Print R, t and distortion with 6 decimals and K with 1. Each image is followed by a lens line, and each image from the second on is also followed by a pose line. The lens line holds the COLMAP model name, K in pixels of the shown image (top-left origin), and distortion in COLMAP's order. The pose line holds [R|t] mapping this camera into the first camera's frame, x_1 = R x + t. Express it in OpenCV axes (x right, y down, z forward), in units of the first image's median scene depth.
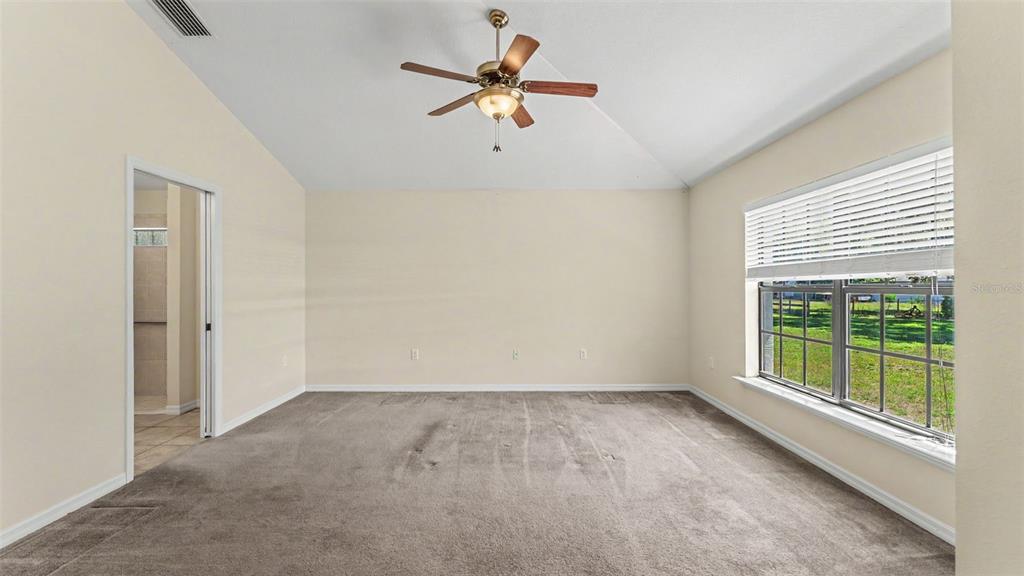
lens RADIAL K [[416.4, 0, 510.5], [0, 416.4, 284.2], [0, 0, 1]] dist [0.002404, 0.000087]
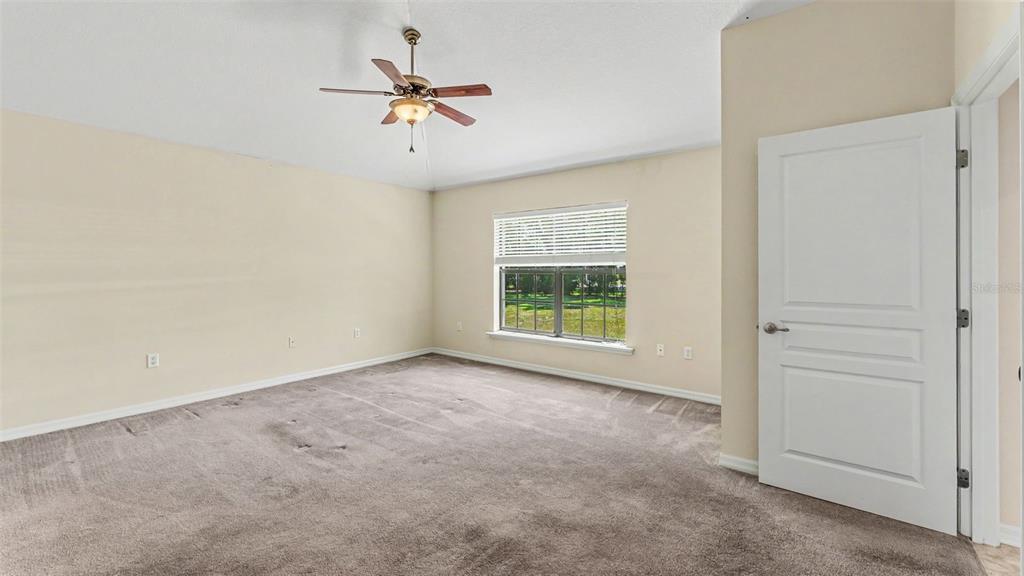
lens RADIAL K [[416.4, 0, 510.5], [0, 416.4, 284.2], [0, 0, 1]] dist [0.002404, 0.000087]
pose [[0.624065, -0.025746, 0.780948, -0.545746], [-0.002437, 0.999388, 0.034895, 0.004488], [-0.781368, -0.023680, 0.623621, 0.039071]]
